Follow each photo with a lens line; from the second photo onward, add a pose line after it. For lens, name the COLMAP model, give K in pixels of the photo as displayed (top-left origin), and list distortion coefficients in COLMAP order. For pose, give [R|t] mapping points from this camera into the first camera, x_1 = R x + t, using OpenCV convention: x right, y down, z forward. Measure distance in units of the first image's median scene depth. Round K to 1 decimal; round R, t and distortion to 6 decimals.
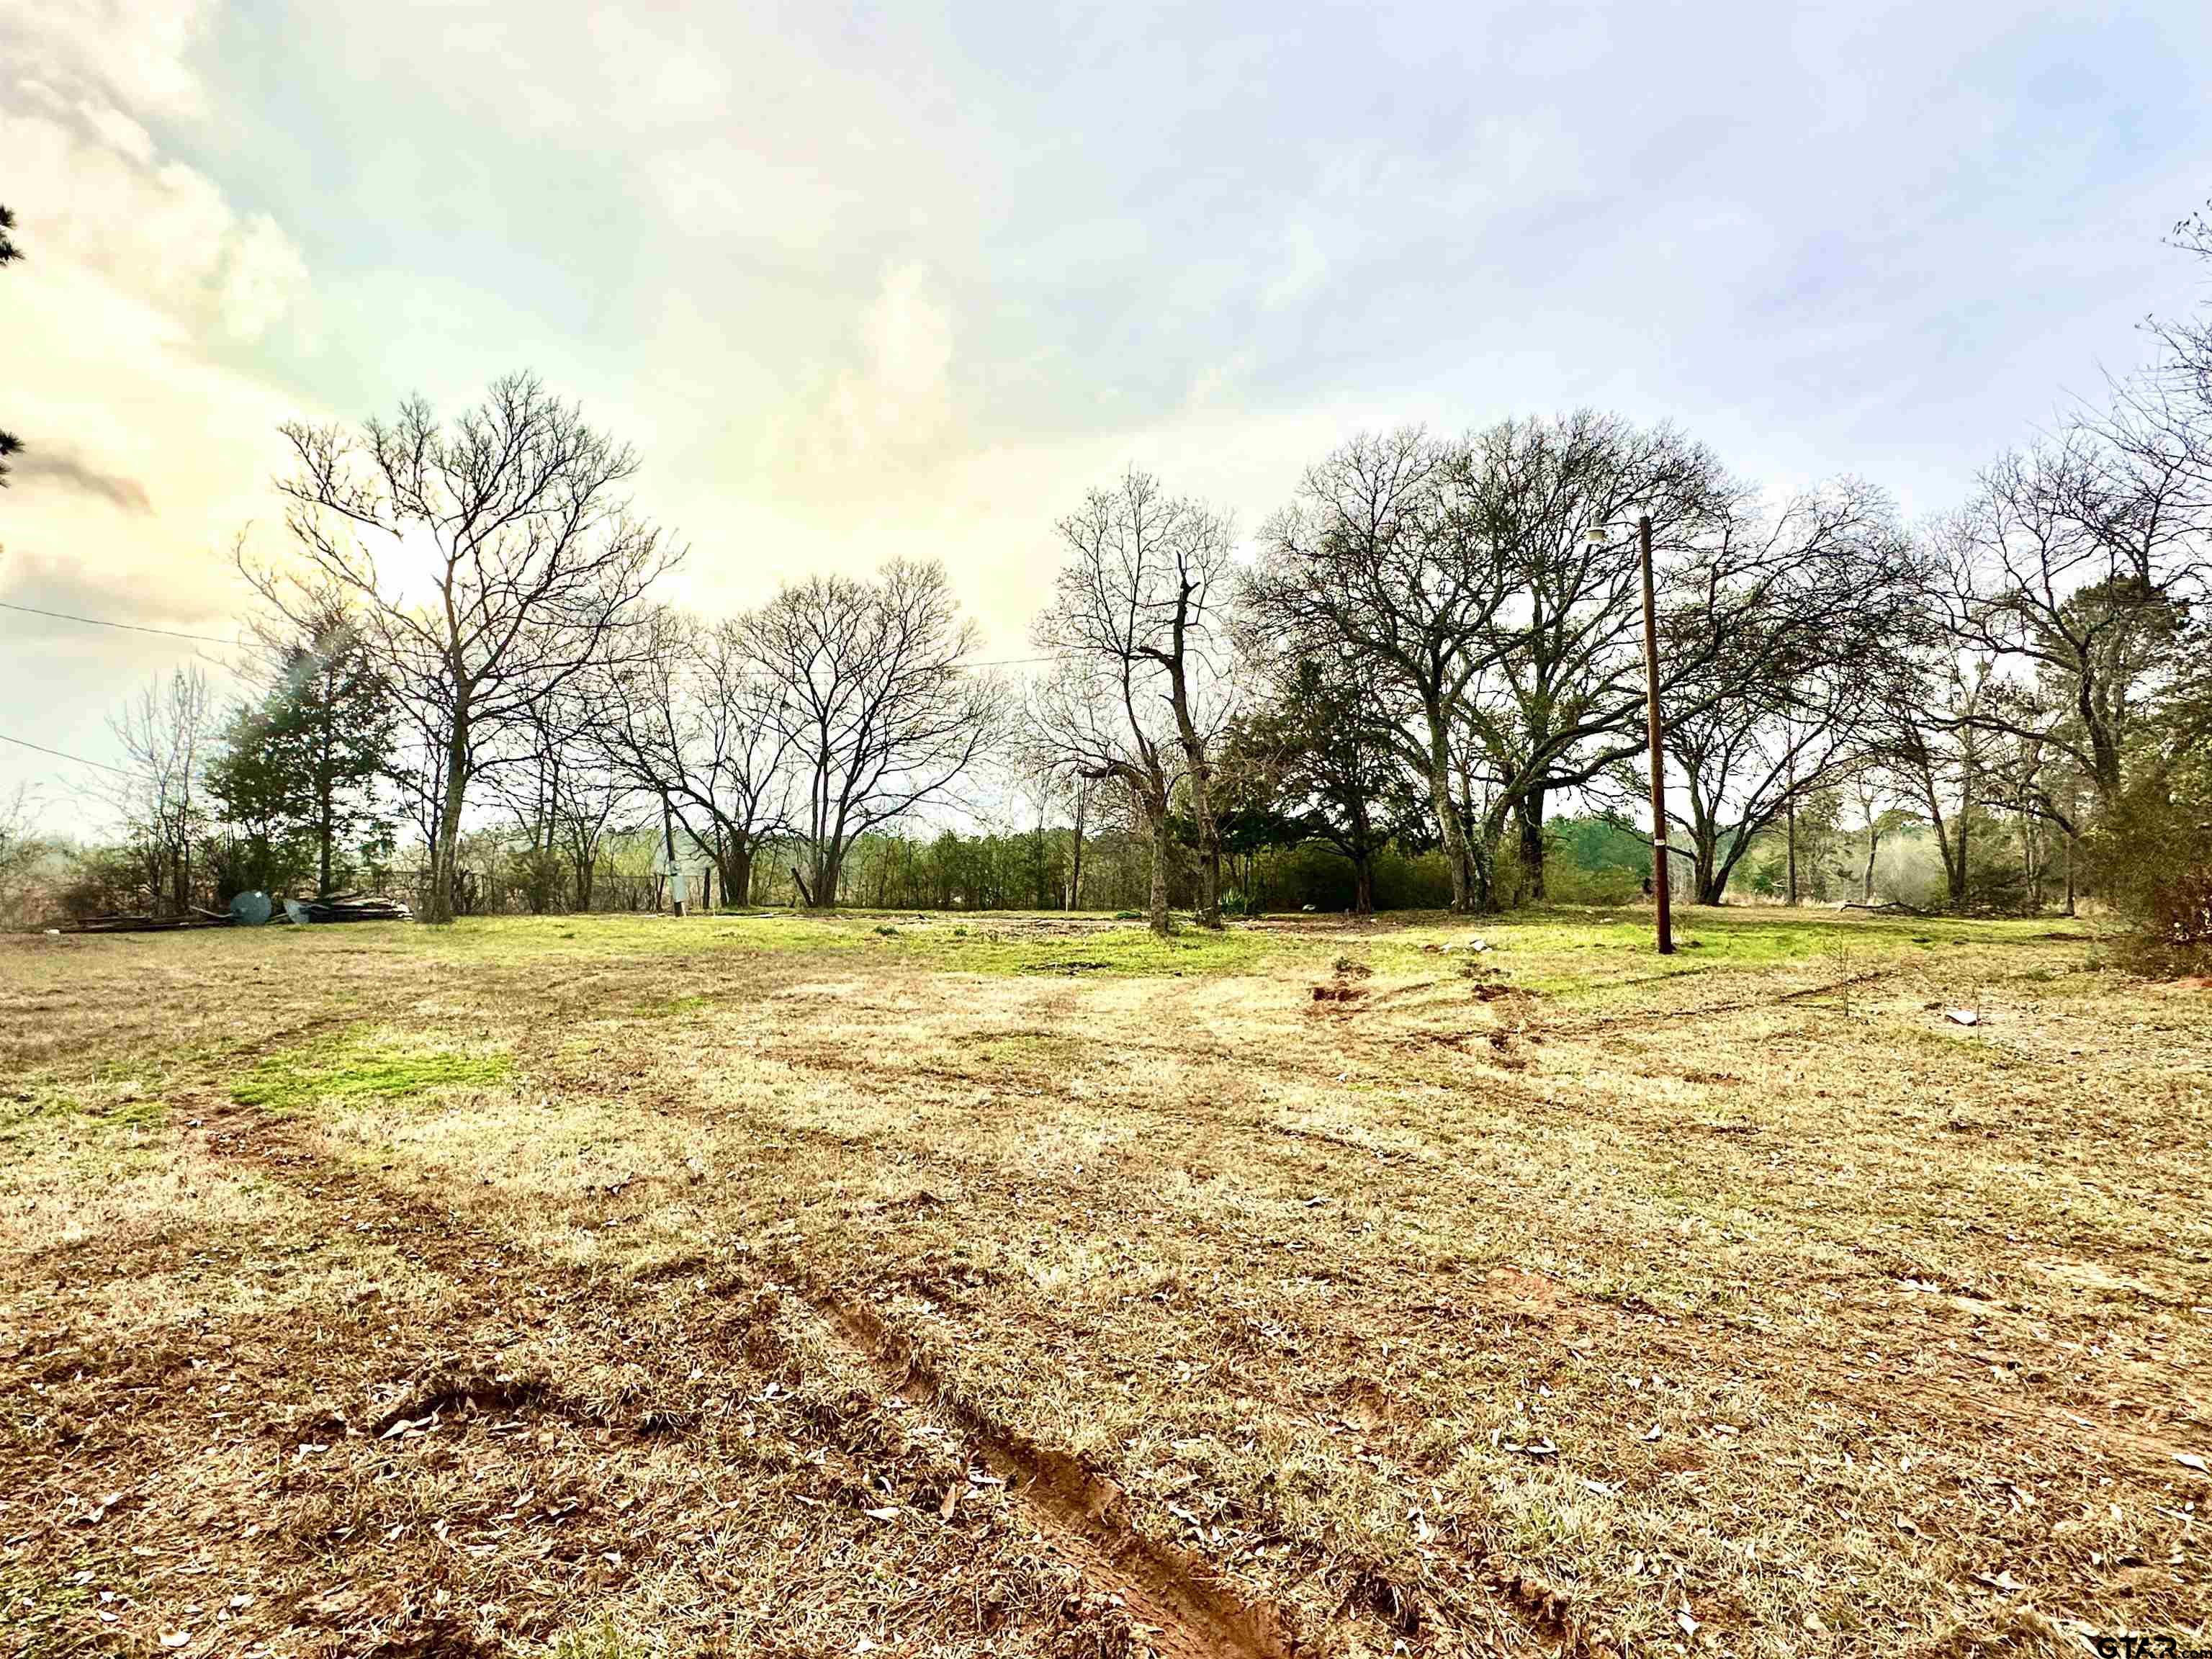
lens RADIAL K [[1115.9, 0, 1105.3], [0, 1115.9, 840.3], [0, 0, 1]] dist [-0.004574, 0.001361]
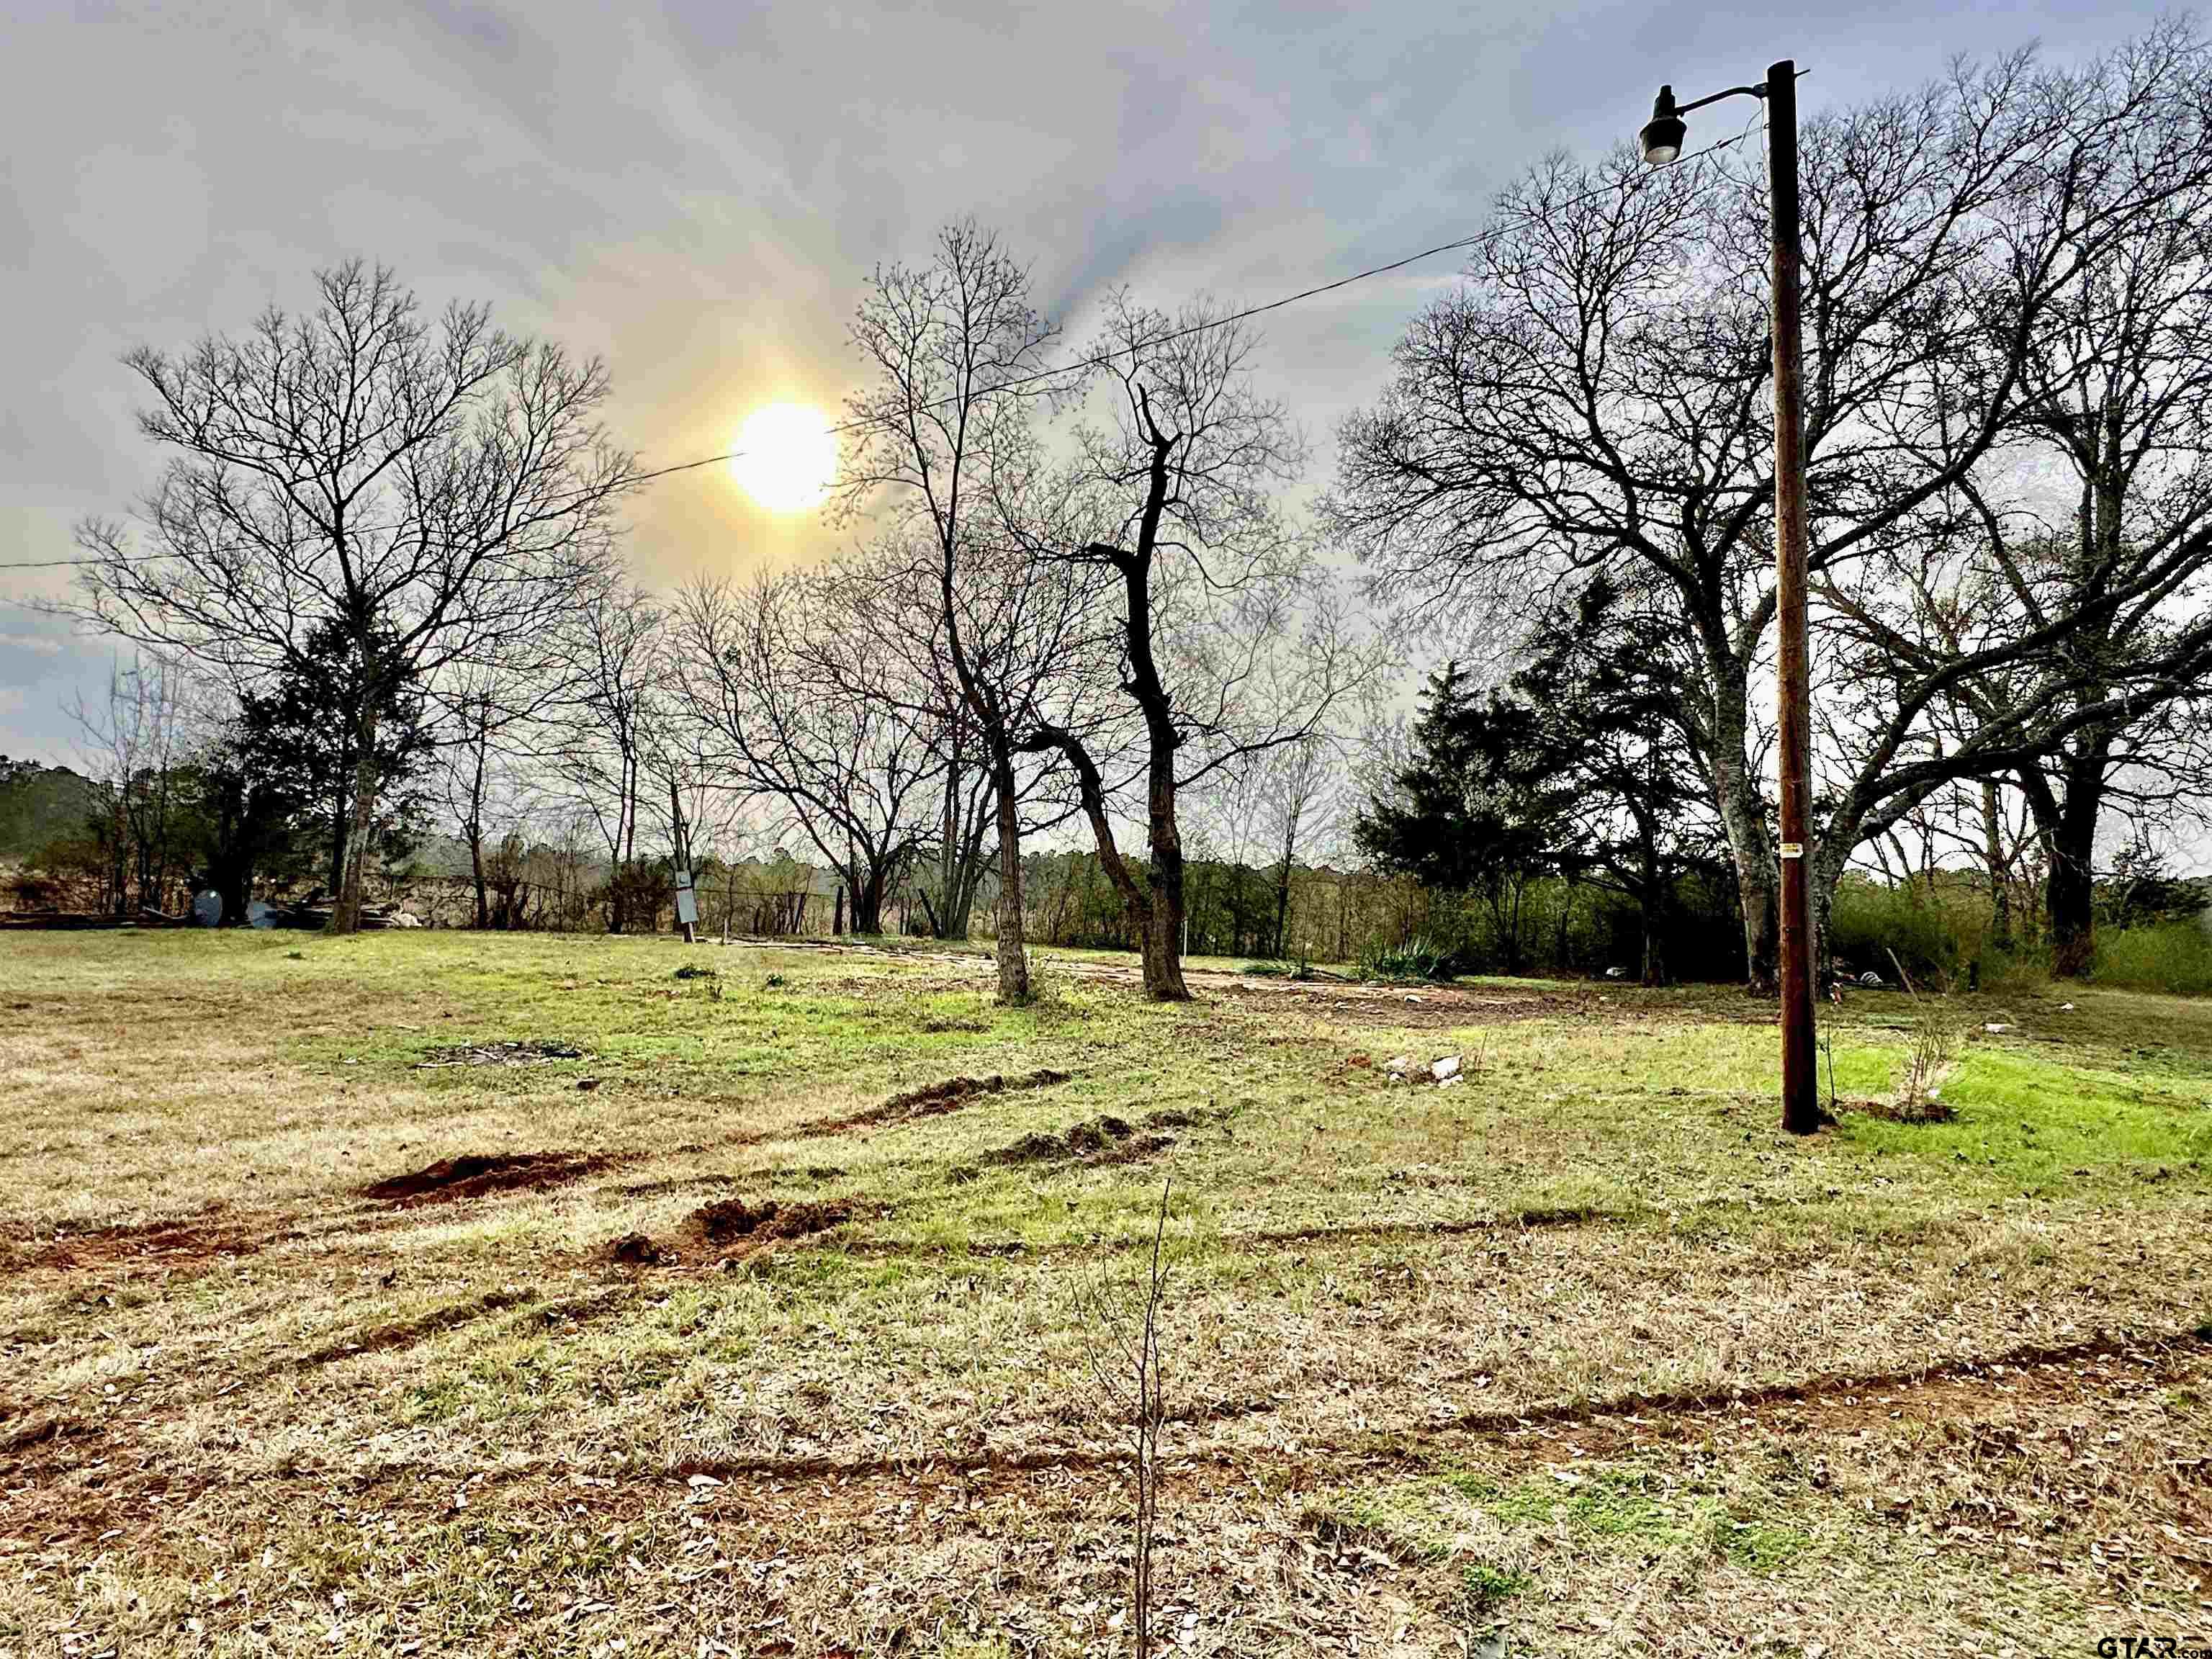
lens RADIAL K [[1252.3, 0, 1102.8], [0, 1252.3, 833.3], [0, 0, 1]] dist [0.001000, -0.001129]
pose [[0.922031, 0.011253, -0.386952, 0.303003], [-0.023403, 0.999369, -0.026703, 0.009070], [0.386407, 0.033677, 0.921713, 0.339225]]
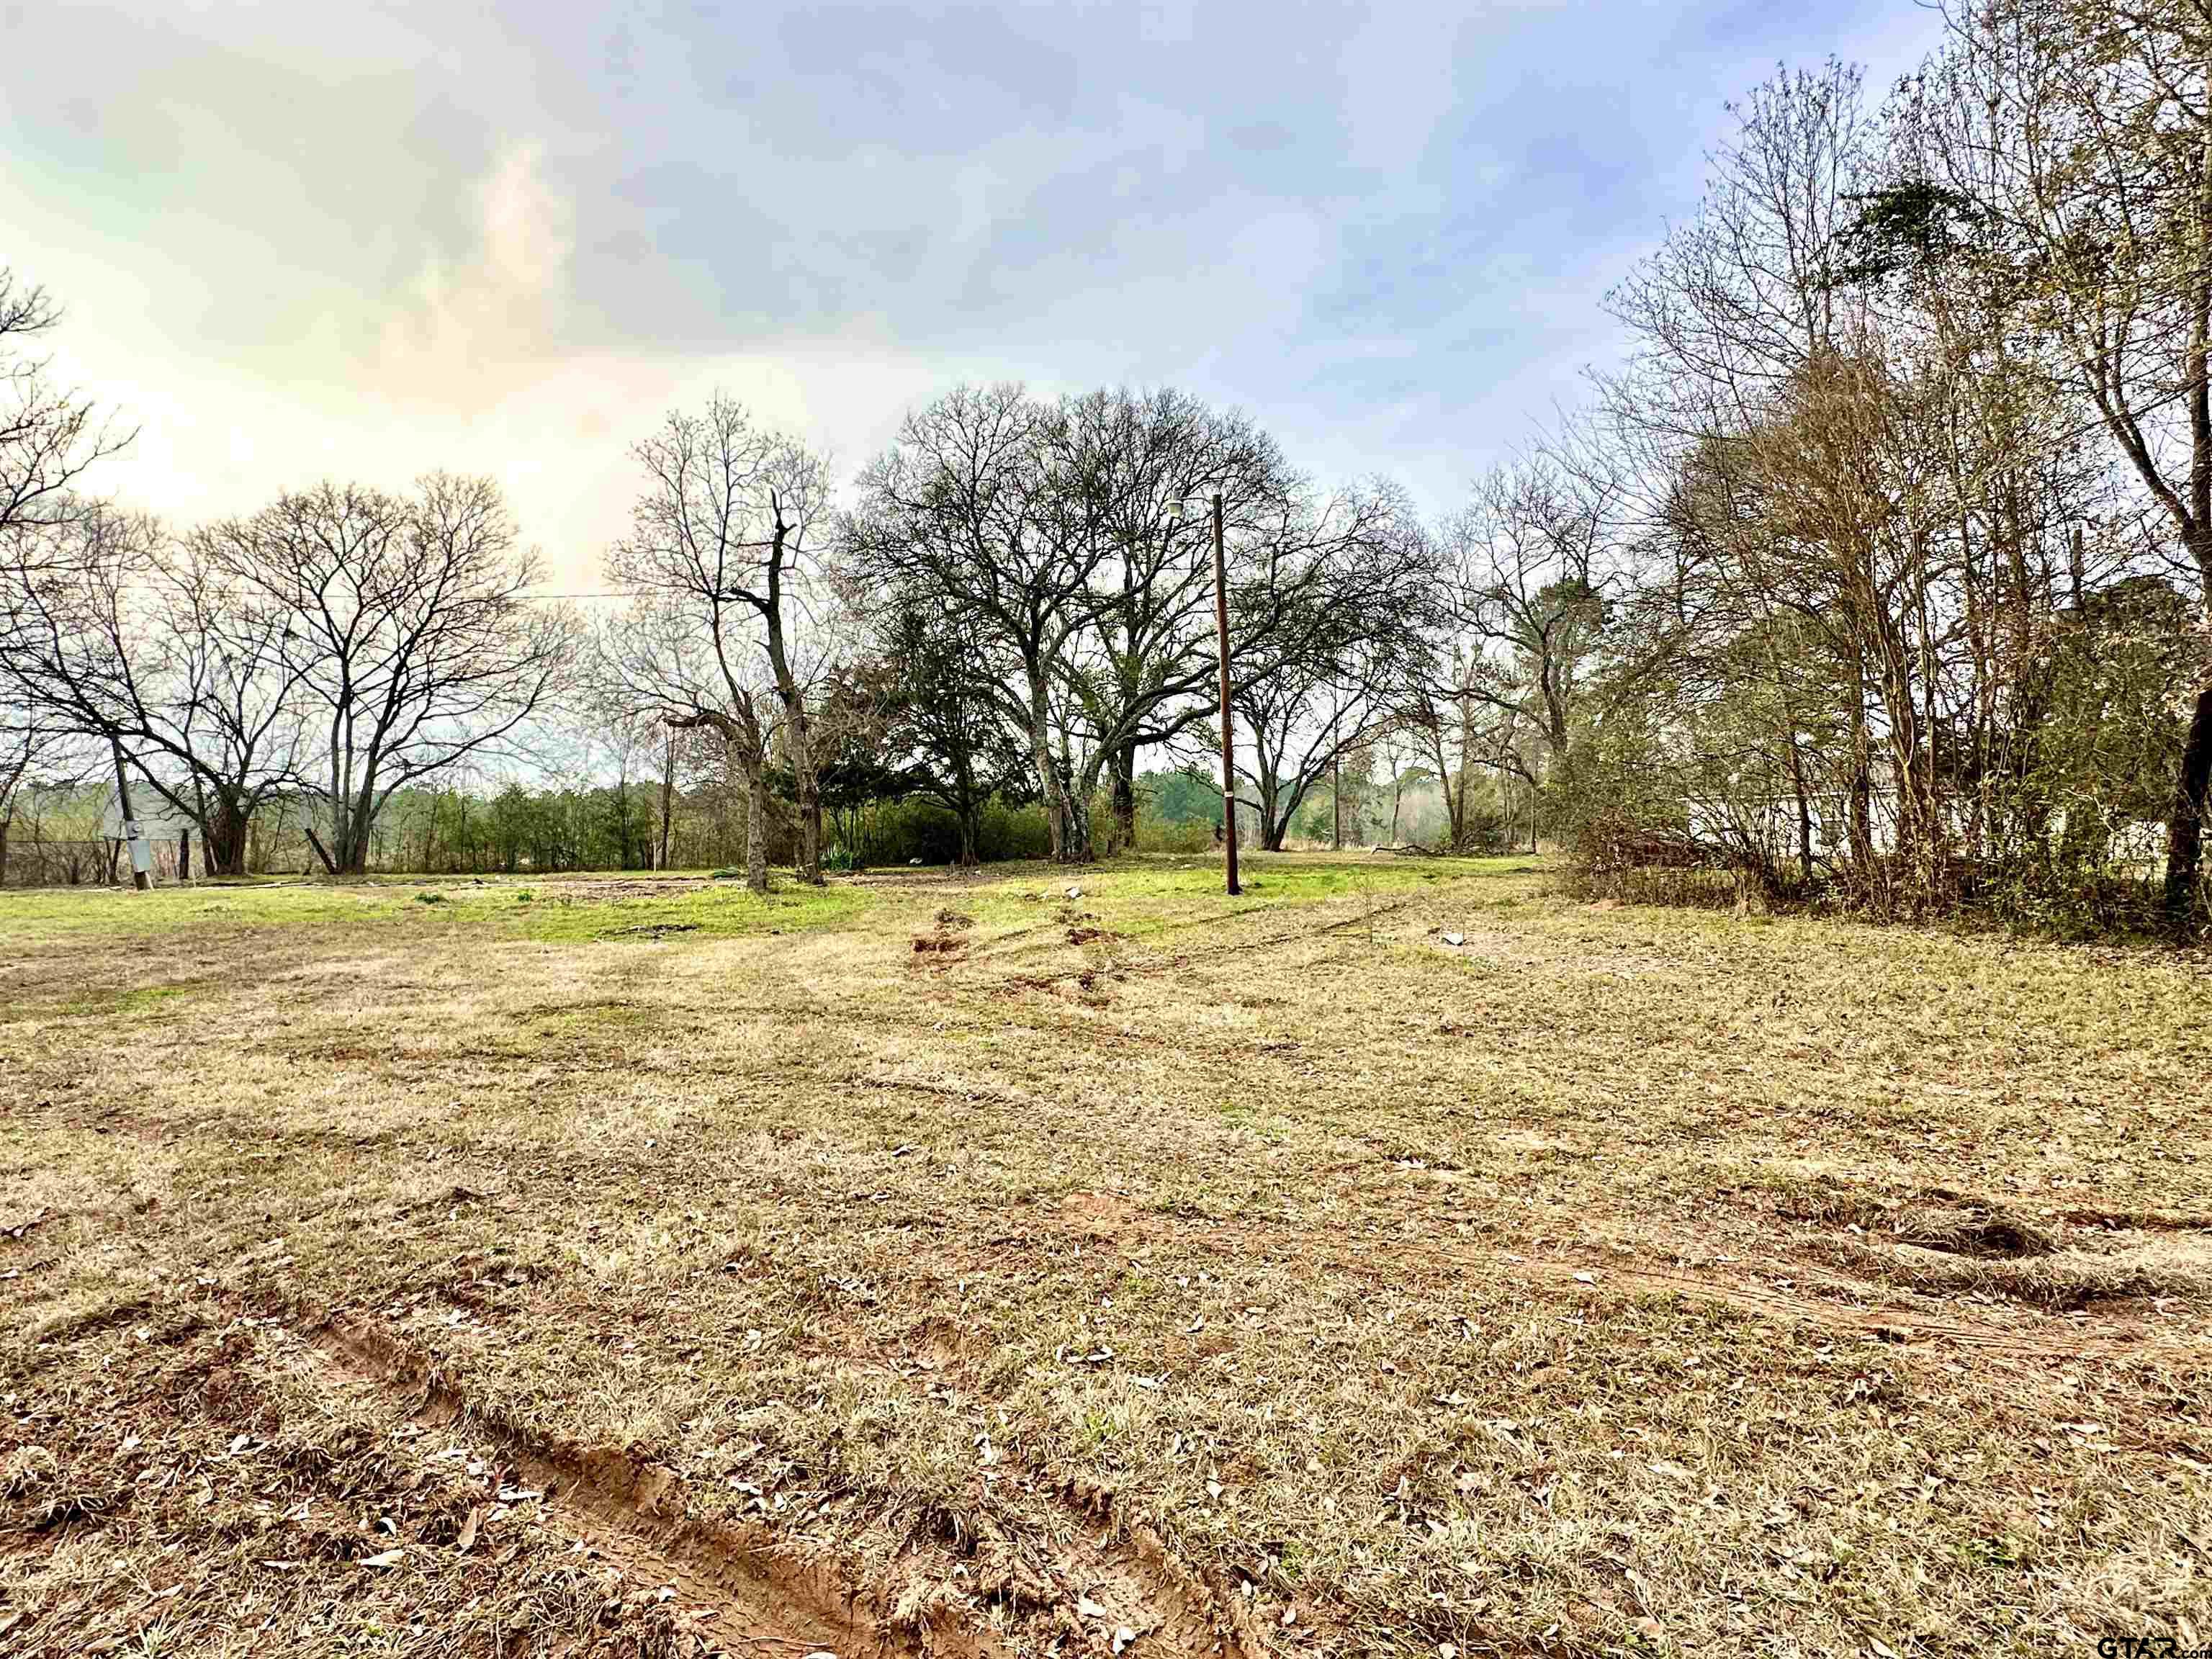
lens RADIAL K [[1115.9, 0, 1102.5], [0, 1115.9, 842.2], [0, 0, 1]] dist [-0.004574, 0.001361]
pose [[0.941197, -0.017365, 0.337411, 0.004355], [0.002983, 0.999066, 0.043096, 0.000839], [-0.337845, -0.039556, 0.940370, 0.001396]]
